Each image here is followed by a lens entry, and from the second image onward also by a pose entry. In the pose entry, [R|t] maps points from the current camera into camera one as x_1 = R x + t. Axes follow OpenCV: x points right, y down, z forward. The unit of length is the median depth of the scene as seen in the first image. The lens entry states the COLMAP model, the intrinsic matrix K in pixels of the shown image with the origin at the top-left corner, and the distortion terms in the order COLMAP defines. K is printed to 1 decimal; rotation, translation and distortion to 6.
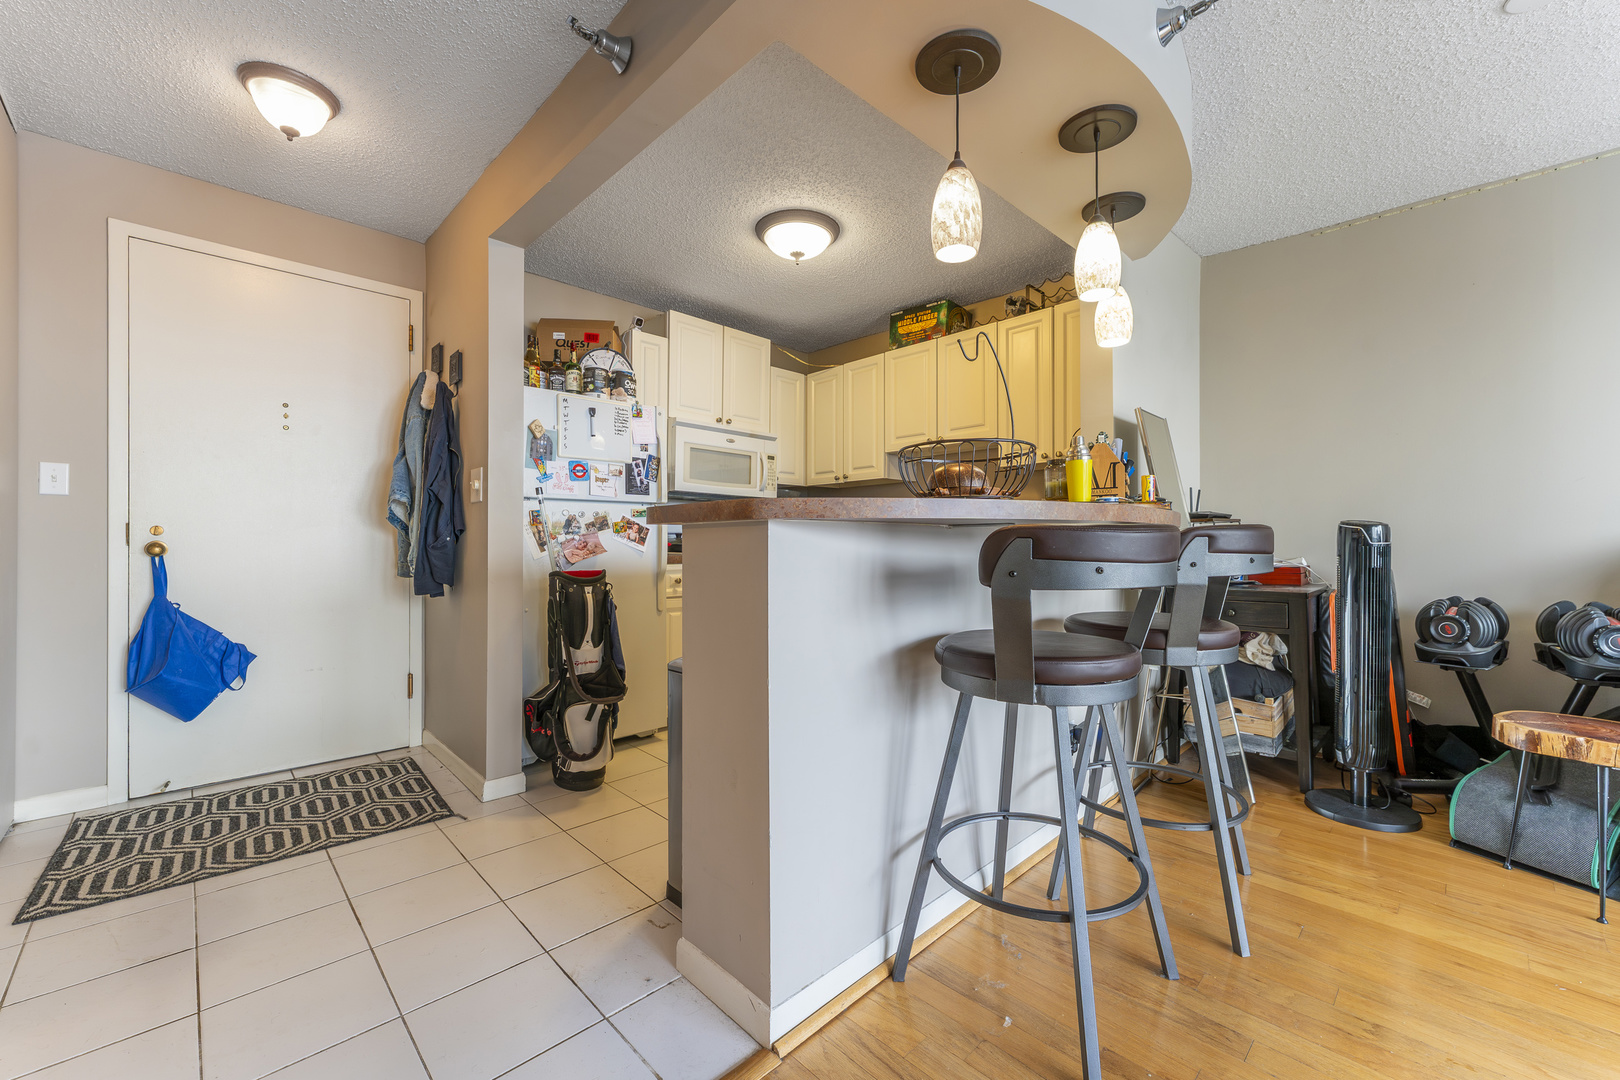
lens RADIAL K [[646.9, 0, 810.0], [0, 646.9, 540.0], [0, 0, 1]] dist [0.001301, 0.000064]
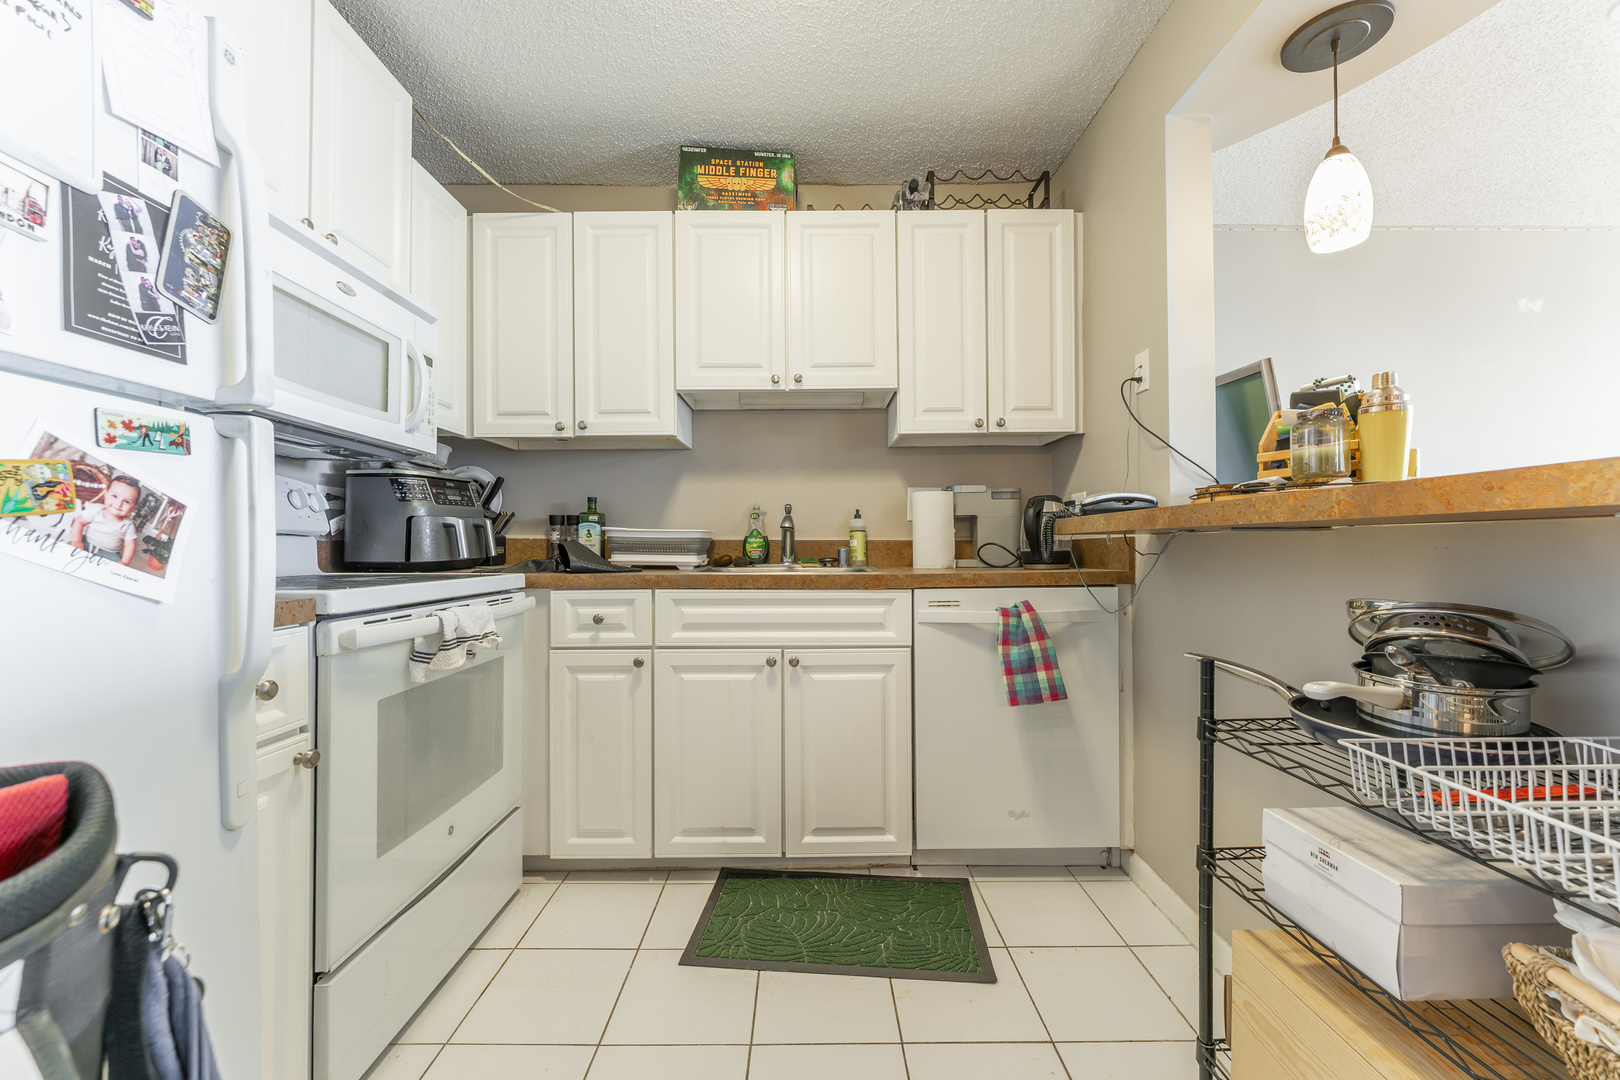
lens RADIAL K [[646.9, 0, 810.0], [0, 646.9, 540.0], [0, 0, 1]] dist [0.001301, 0.000064]
pose [[0.686960, -0.000183, 0.726695, -0.223309], [0.005502, 0.999973, -0.004950, -0.001475], [-0.726674, 0.007399, 0.686942, 0.564201]]
